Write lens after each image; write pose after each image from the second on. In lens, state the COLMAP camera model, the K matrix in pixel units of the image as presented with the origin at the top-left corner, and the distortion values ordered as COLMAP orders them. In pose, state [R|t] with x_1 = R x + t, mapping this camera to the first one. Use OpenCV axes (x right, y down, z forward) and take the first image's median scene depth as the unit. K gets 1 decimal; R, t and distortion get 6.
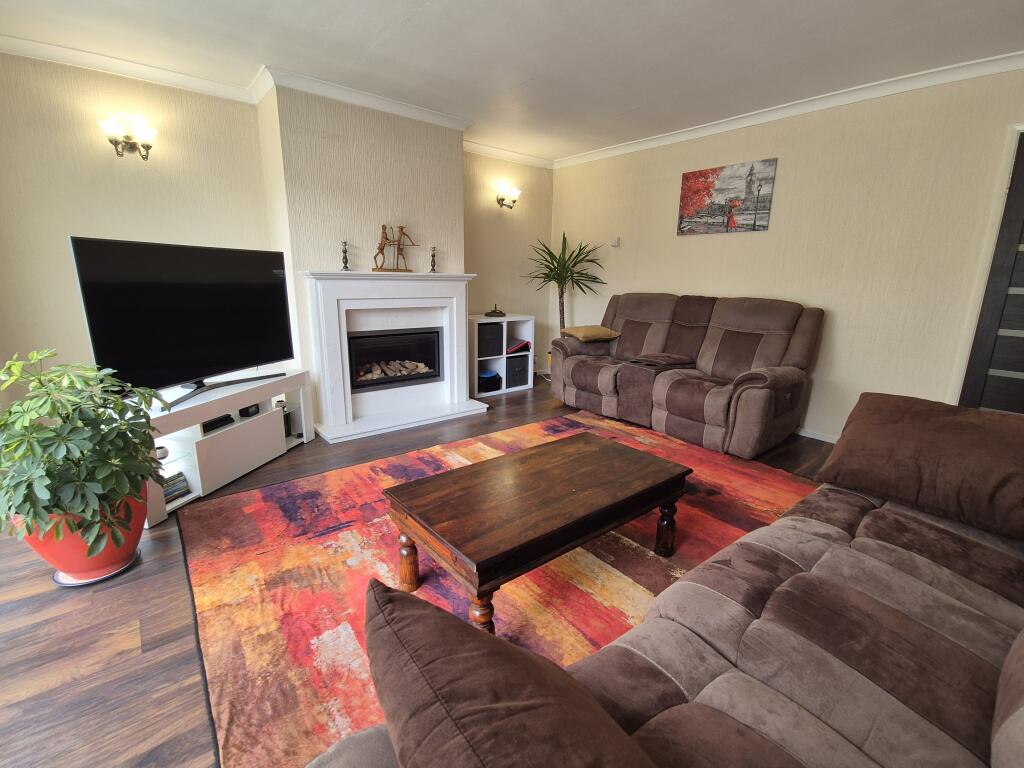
lens RADIAL K [[461.0, 0, 512.0], [0, 461.0, 384.0], [0, 0, 1]] dist [-0.001769, -0.000957]
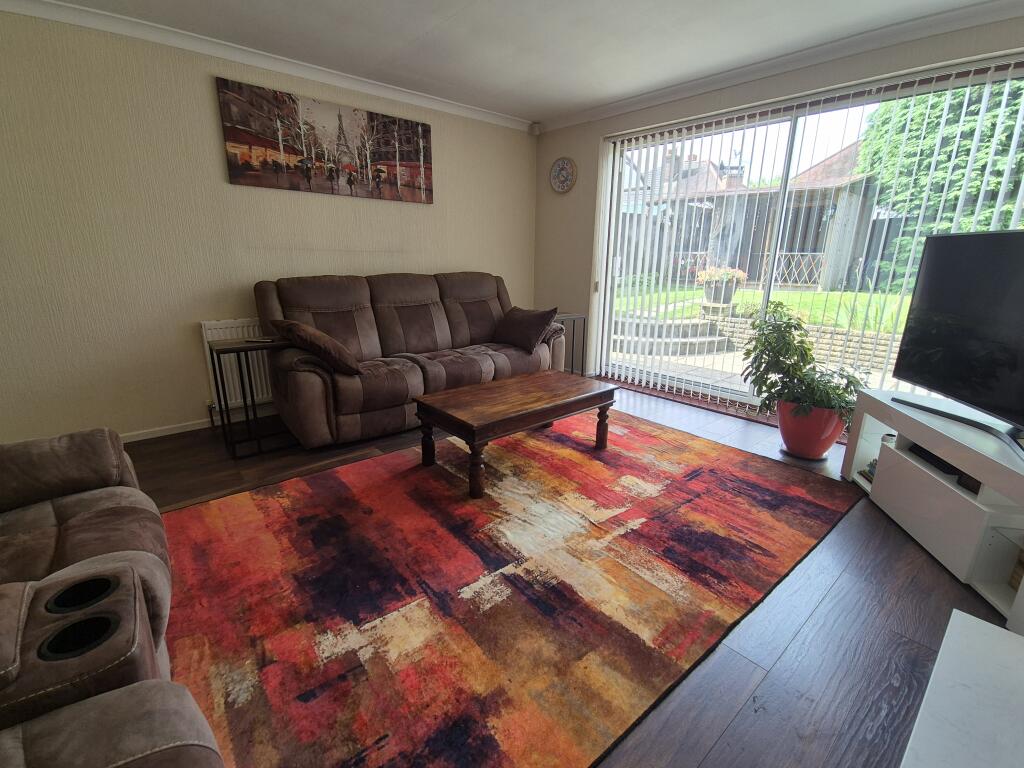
lens RADIAL K [[461.0, 0, 512.0], [0, 461.0, 384.0], [0, 0, 1]] dist [-0.001769, -0.000957]
pose [[-0.999402, -0.022774, -0.026021, 0.121805], [-0.032477, 0.876557, 0.480201, -0.452947], [0.011873, 0.480759, -0.876773, 1.932292]]
